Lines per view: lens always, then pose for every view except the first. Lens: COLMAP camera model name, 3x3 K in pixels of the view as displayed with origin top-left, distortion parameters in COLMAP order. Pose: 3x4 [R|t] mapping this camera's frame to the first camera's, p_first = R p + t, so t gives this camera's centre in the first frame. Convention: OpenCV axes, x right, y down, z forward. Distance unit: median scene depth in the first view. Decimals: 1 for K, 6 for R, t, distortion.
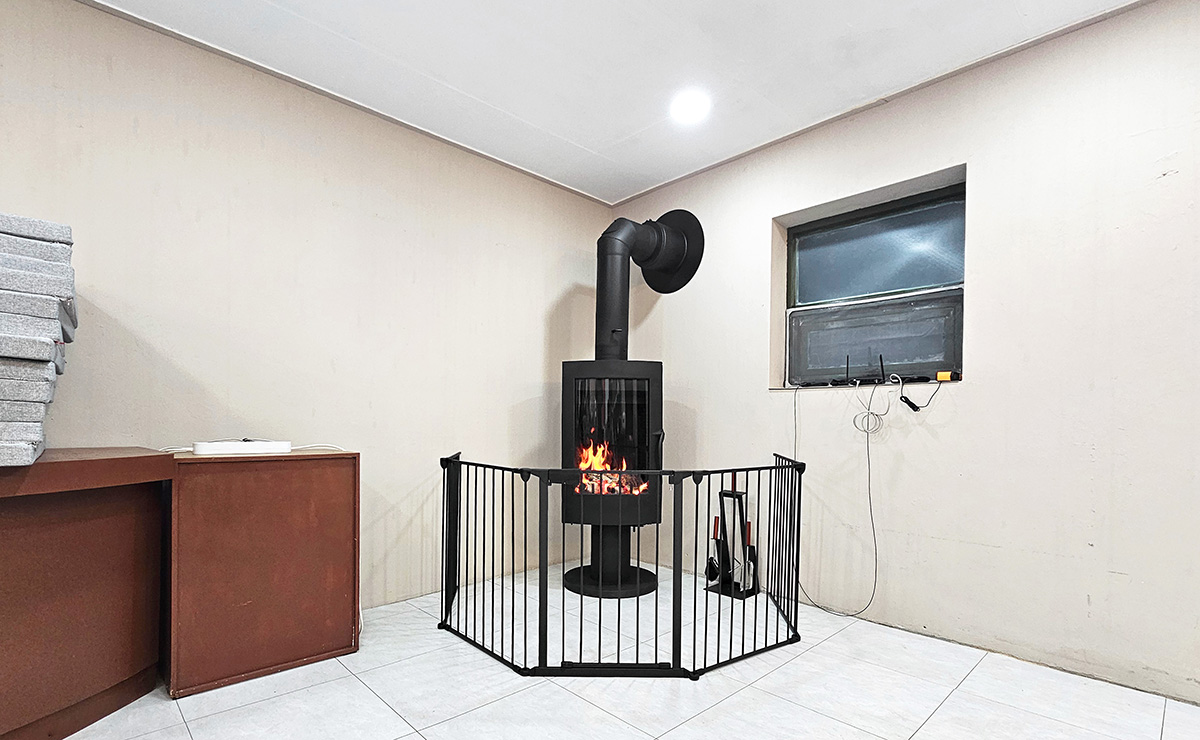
lens RADIAL K [[551.1, 0, 558.1], [0, 551.1, 439.1], [0, 0, 1]] dist [0.000348, -0.000524]
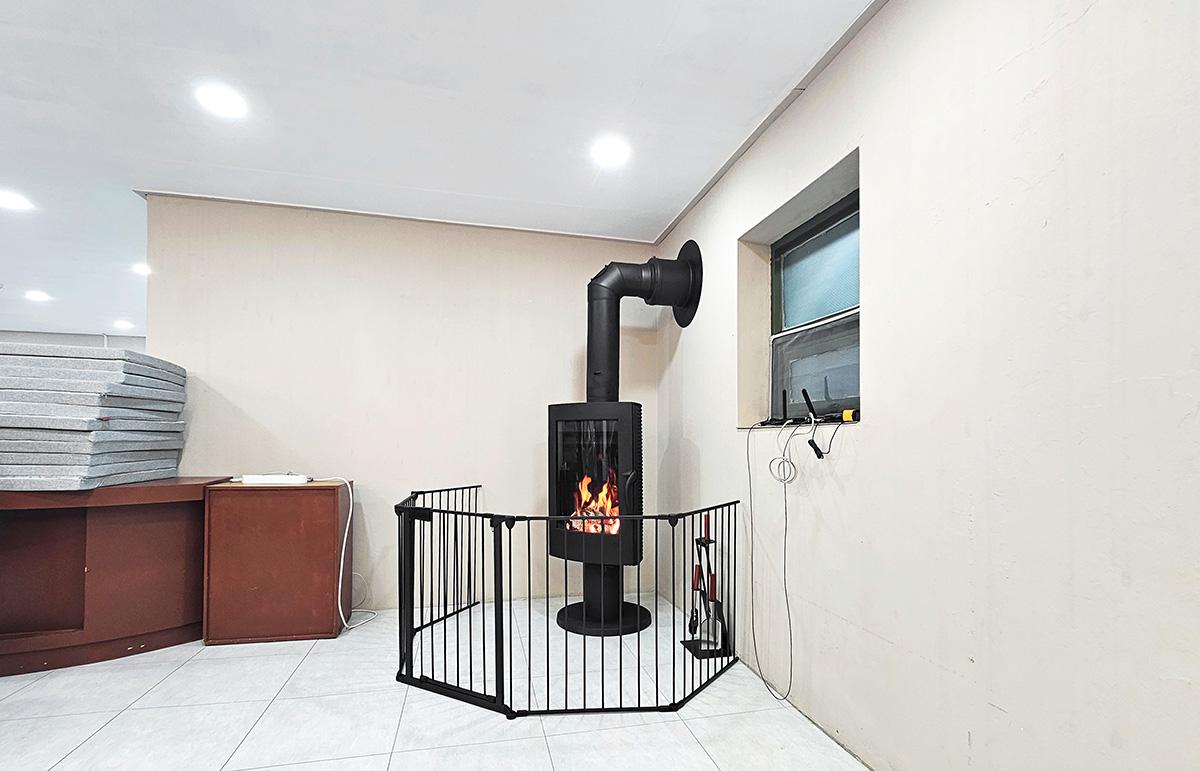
lens RADIAL K [[537.7, 0, 581.3], [0, 537.7, 448.9], [0, 0, 1]] dist [0.001534, 0.000323]
pose [[0.880316, 0.004254, -0.474369, 0.712530], [-0.016420, 0.999634, -0.021506, -0.041743], [0.474104, 0.026721, 0.880063, 0.135689]]
